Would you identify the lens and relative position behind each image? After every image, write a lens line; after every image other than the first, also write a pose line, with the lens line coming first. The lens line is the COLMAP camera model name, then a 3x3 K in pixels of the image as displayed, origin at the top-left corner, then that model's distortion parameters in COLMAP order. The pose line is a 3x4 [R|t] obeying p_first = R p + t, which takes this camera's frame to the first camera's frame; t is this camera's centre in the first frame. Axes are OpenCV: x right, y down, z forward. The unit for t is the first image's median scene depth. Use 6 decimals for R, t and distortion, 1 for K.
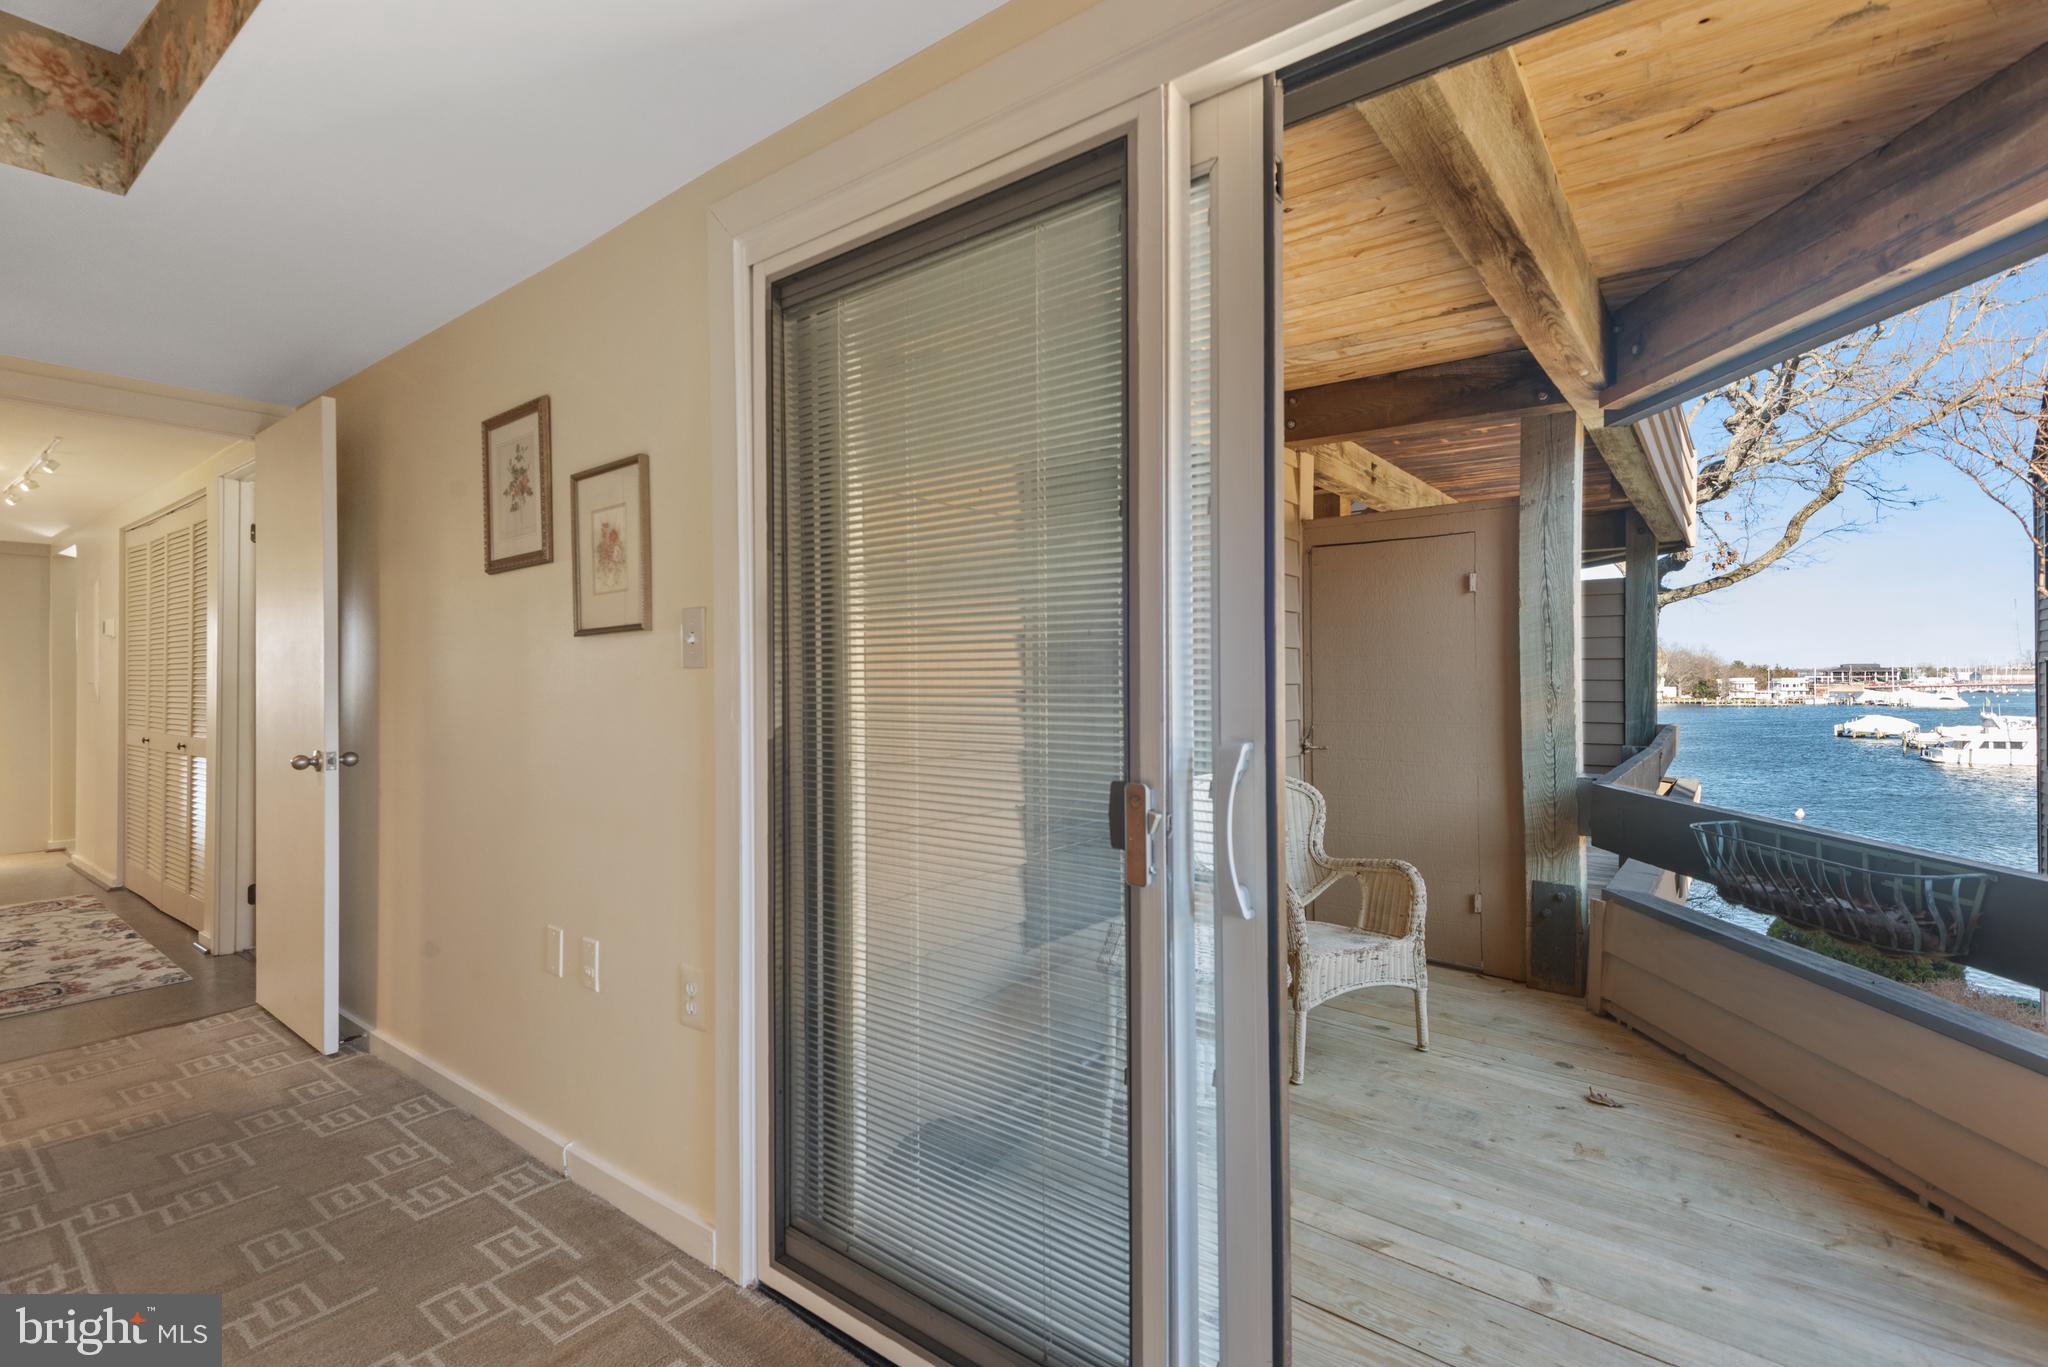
lens RADIAL K [[949.6, 0, 985.3], [0, 949.6, 676.7], [0, 0, 1]] dist [0.000438, -0.011275]
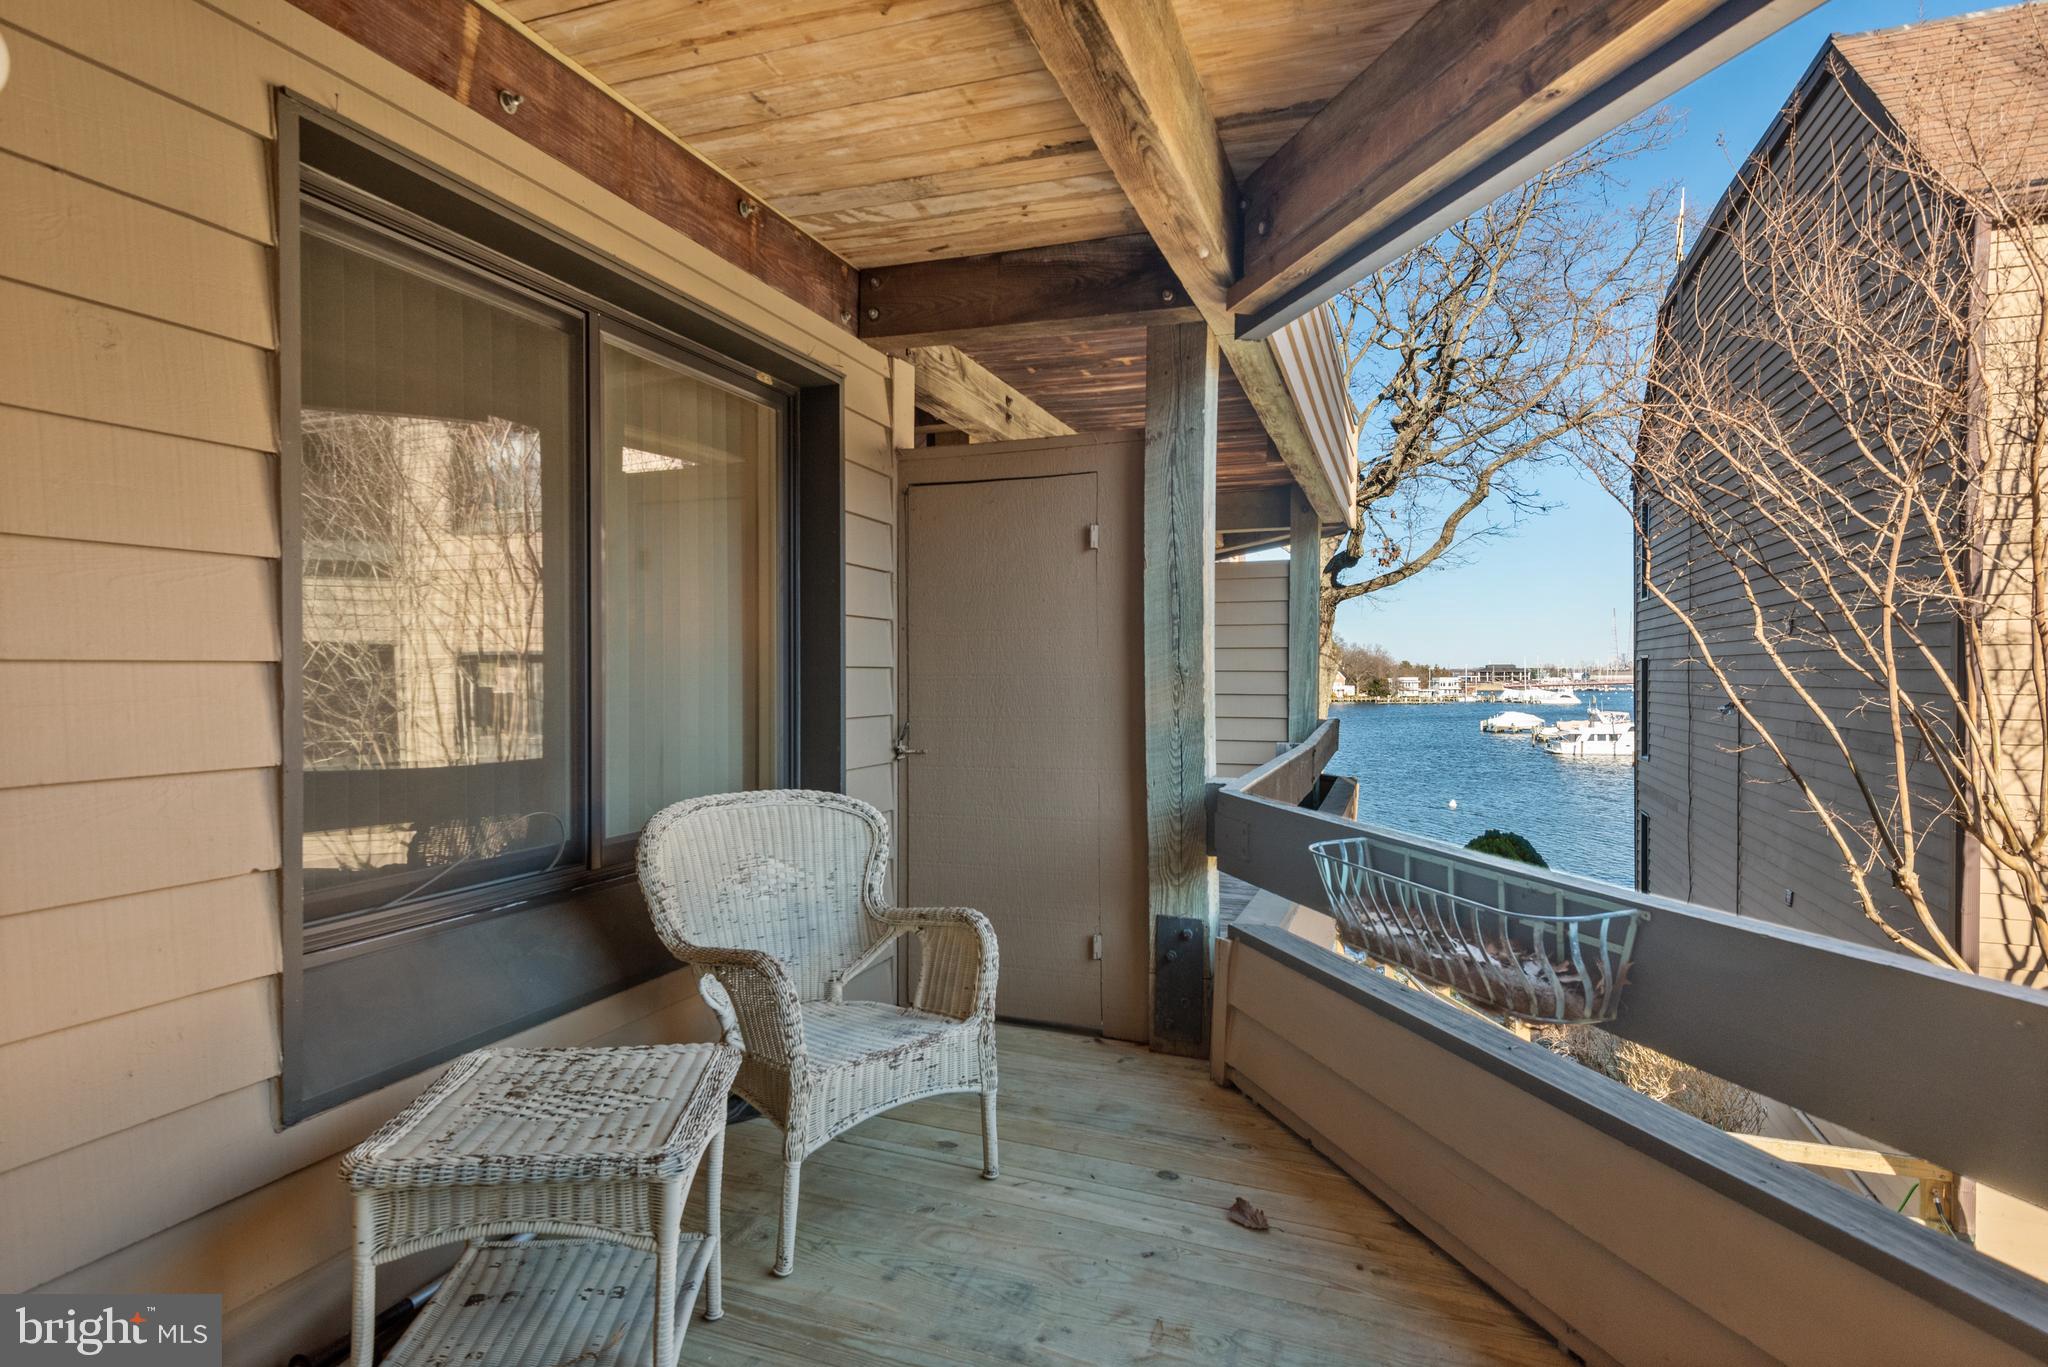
lens RADIAL K [[1066.5, 0, 1024.0], [0, 1066.5, 683.5], [0, 0, 1]] dist [0.026239, -0.056946]
pose [[0.946227, 0.000884, 0.323501, 0.199274], [-0.003735, 0.999959, 0.008194, 0.016382], [-0.323481, -0.008962, 0.946192, 0.211357]]
